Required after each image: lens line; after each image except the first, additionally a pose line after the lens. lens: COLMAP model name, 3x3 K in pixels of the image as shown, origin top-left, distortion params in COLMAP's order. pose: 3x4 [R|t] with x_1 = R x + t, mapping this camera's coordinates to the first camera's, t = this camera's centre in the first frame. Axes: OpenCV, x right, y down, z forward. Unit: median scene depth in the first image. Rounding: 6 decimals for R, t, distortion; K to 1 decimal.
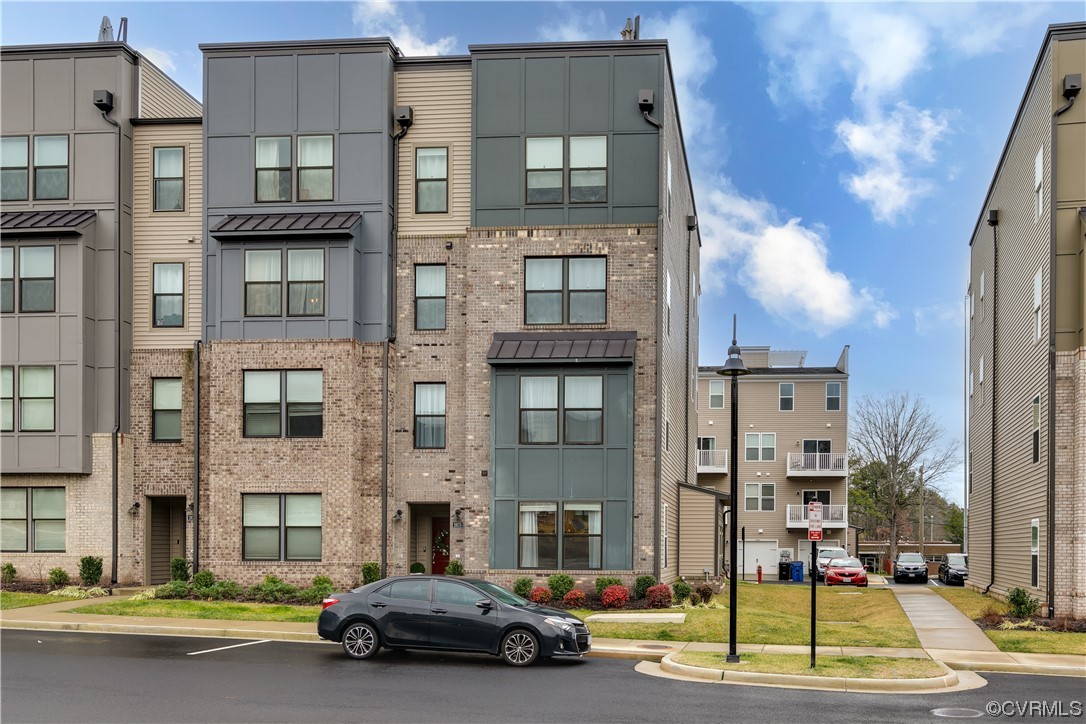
lens RADIAL K [[811.7, 0, 545.9], [0, 811.7, 413.6], [0, 0, 1]] dist [-0.002602, 0.000819]
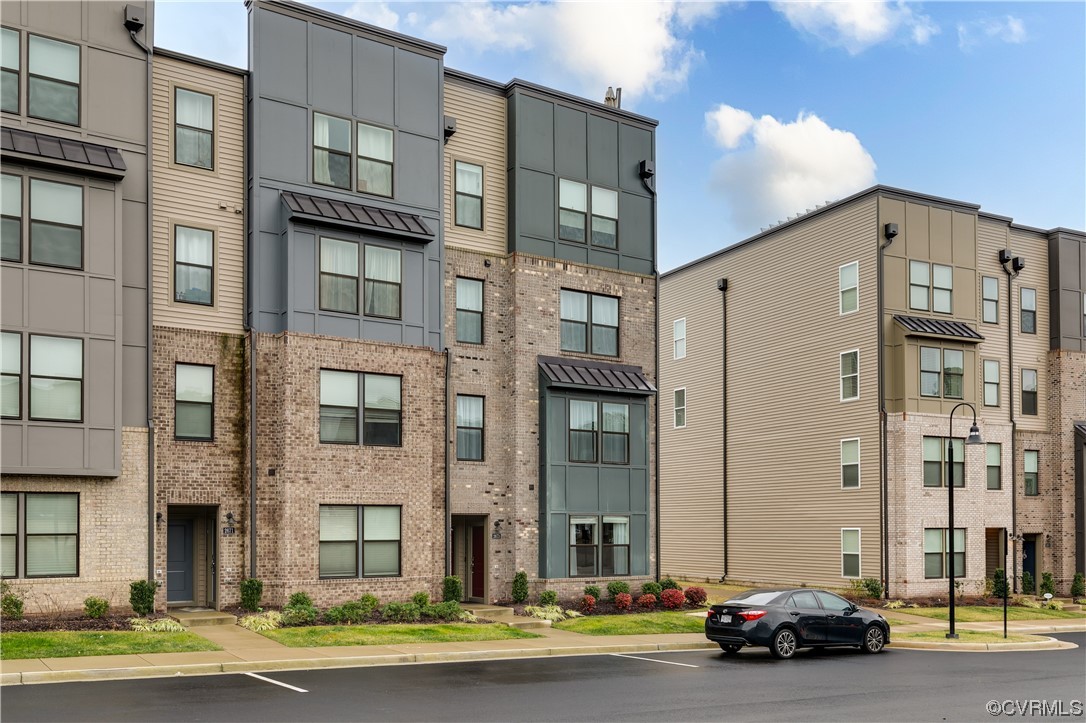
lens RADIAL K [[855.4, 0, 542.3], [0, 855.4, 362.0], [0, 0, 1]] dist [0.005015, 0.007528]
pose [[0.832210, 0.101722, 0.545049, -0.678597], [-0.079727, 0.994765, -0.063921, -0.018683], [-0.548698, 0.009741, 0.835964, 0.054057]]
